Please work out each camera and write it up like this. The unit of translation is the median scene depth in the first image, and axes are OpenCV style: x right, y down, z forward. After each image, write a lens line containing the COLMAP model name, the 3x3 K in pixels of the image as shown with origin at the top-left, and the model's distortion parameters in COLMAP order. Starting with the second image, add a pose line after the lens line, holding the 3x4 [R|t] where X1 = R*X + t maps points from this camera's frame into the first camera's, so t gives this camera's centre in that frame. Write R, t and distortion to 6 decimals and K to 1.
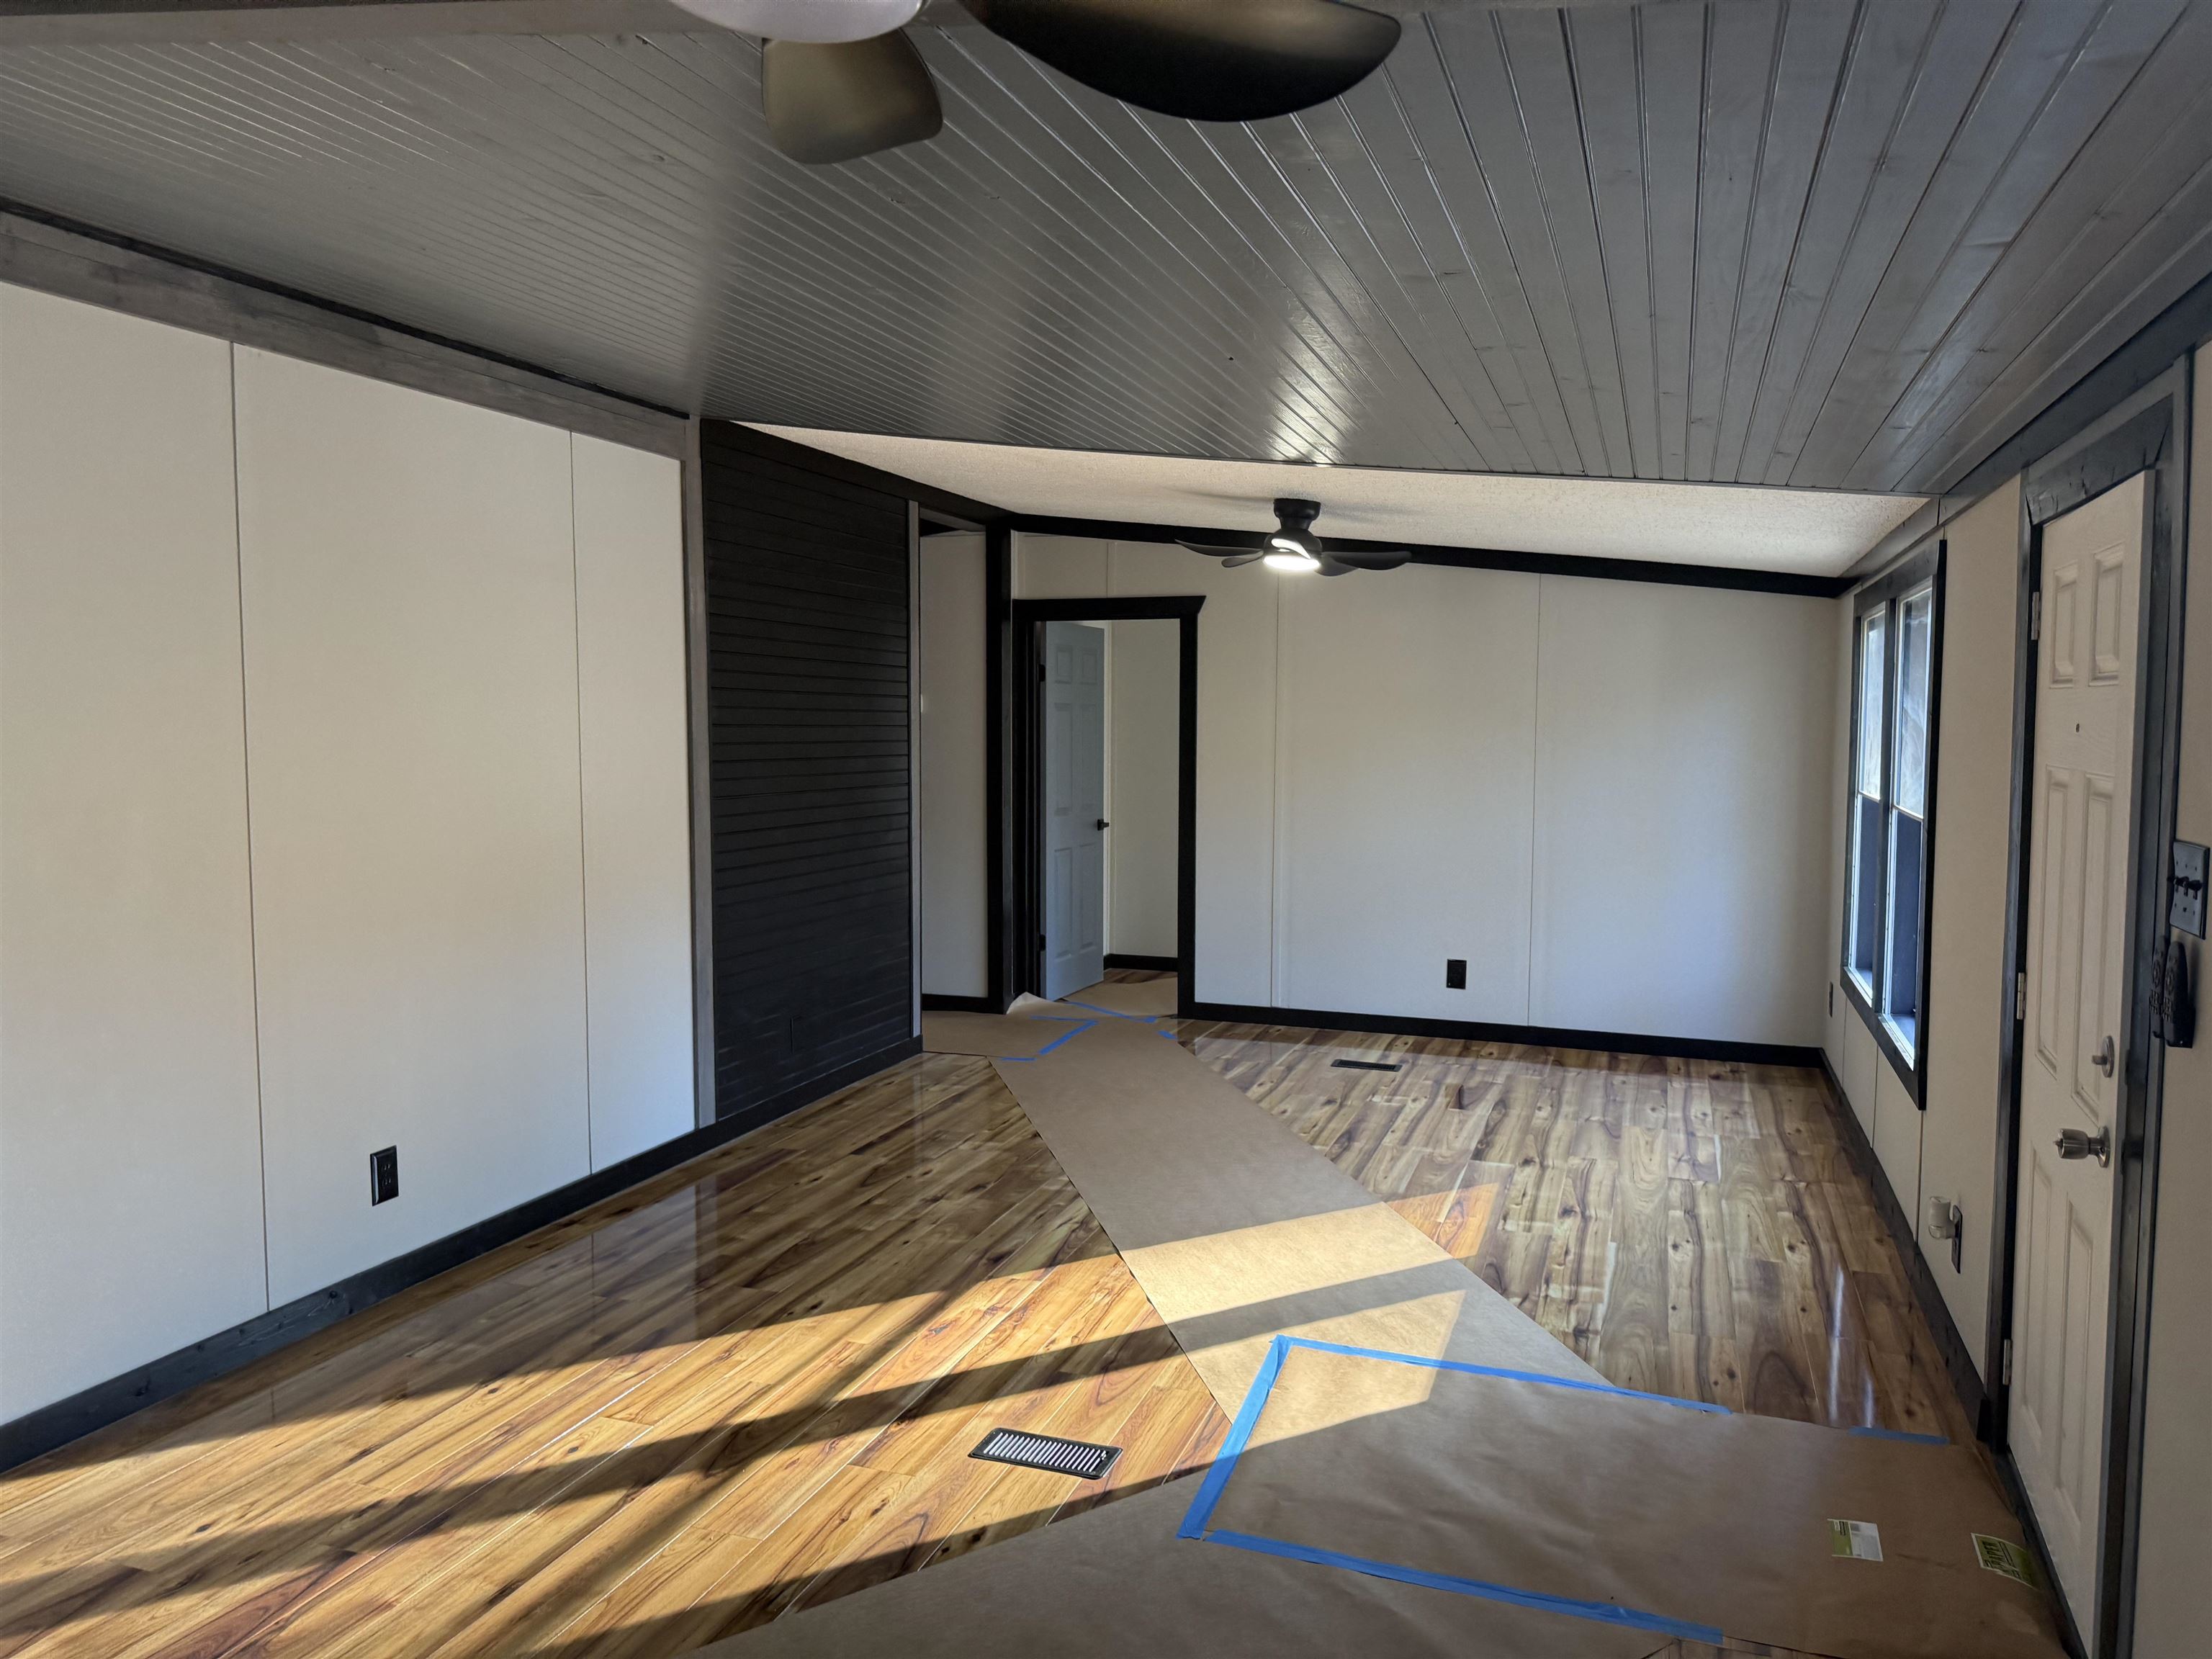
lens RADIAL K [[1556.0, 0, 1105.1], [0, 1556.0, 828.0], [0, 0, 1]] dist [0.023528, -0.028824]
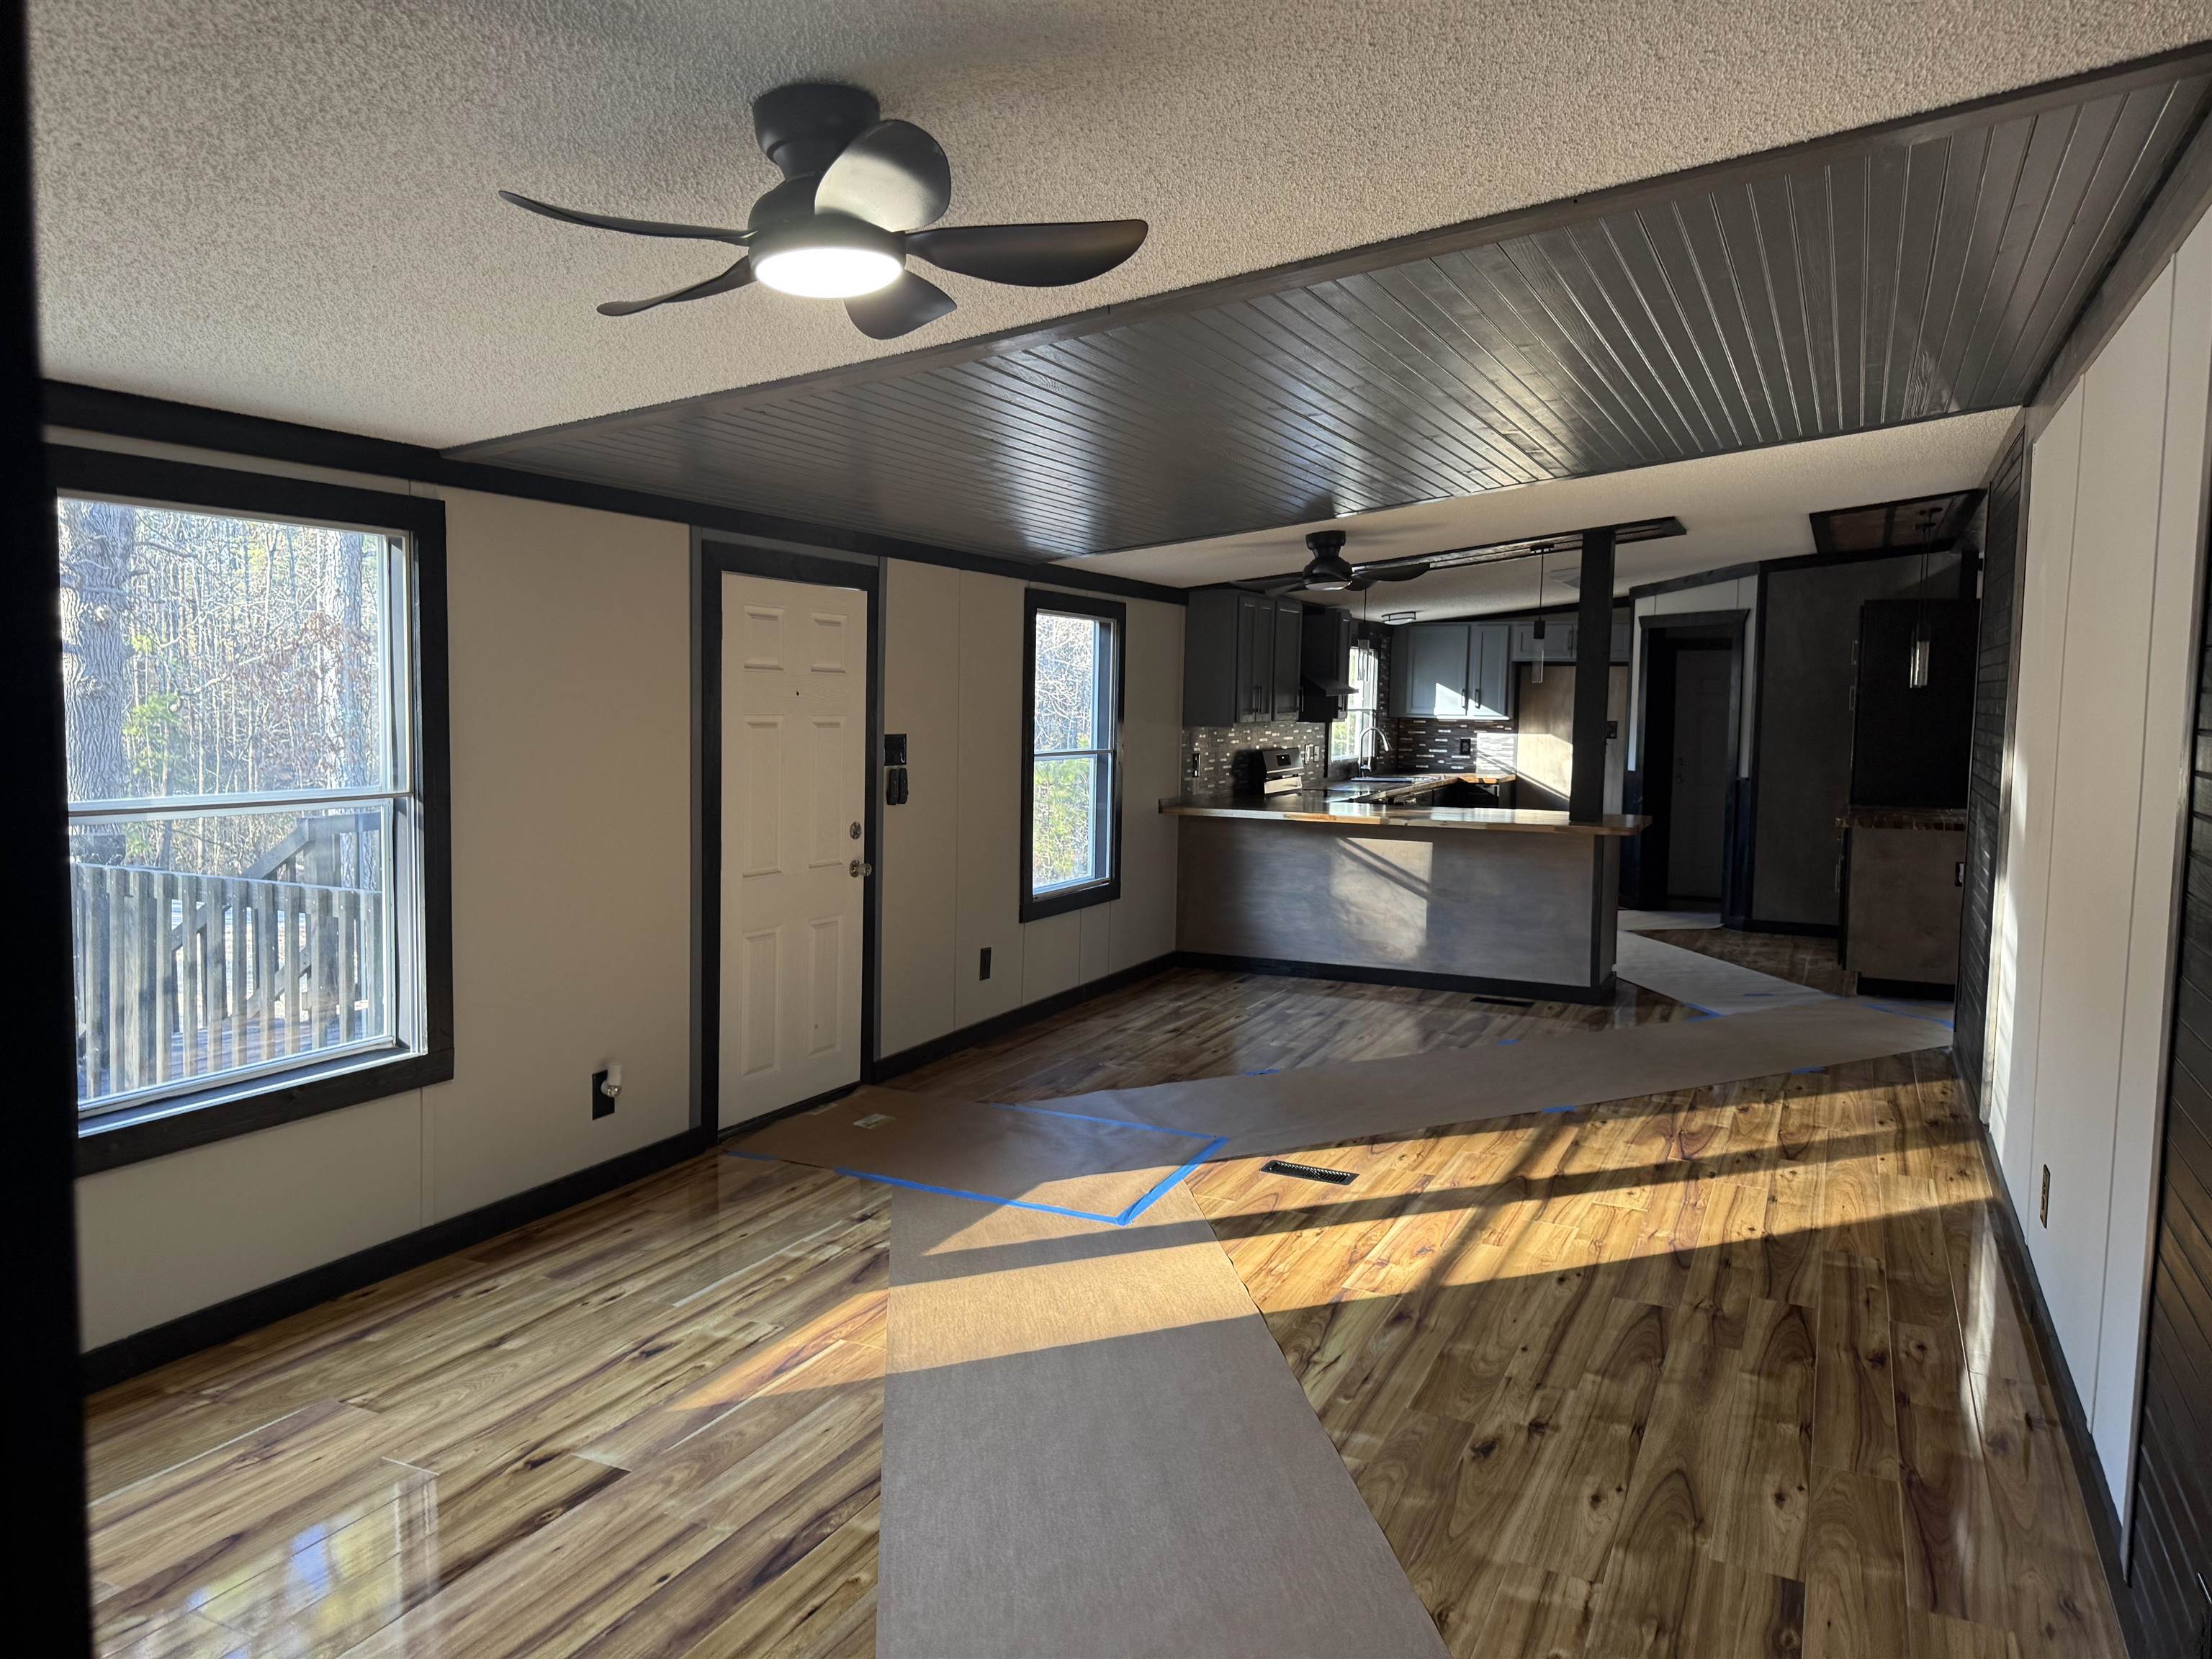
lens RADIAL K [[1556.0, 0, 1038.2], [0, 1556.0, 793.1], [0, 0, 1]] dist [0.023528, -0.028824]
pose [[-0.990473, -0.025960, 0.135237, 0.023564], [-0.007435, 0.990719, 0.135724, -0.146155], [-0.137505, 0.133425, -0.981473, 2.010804]]
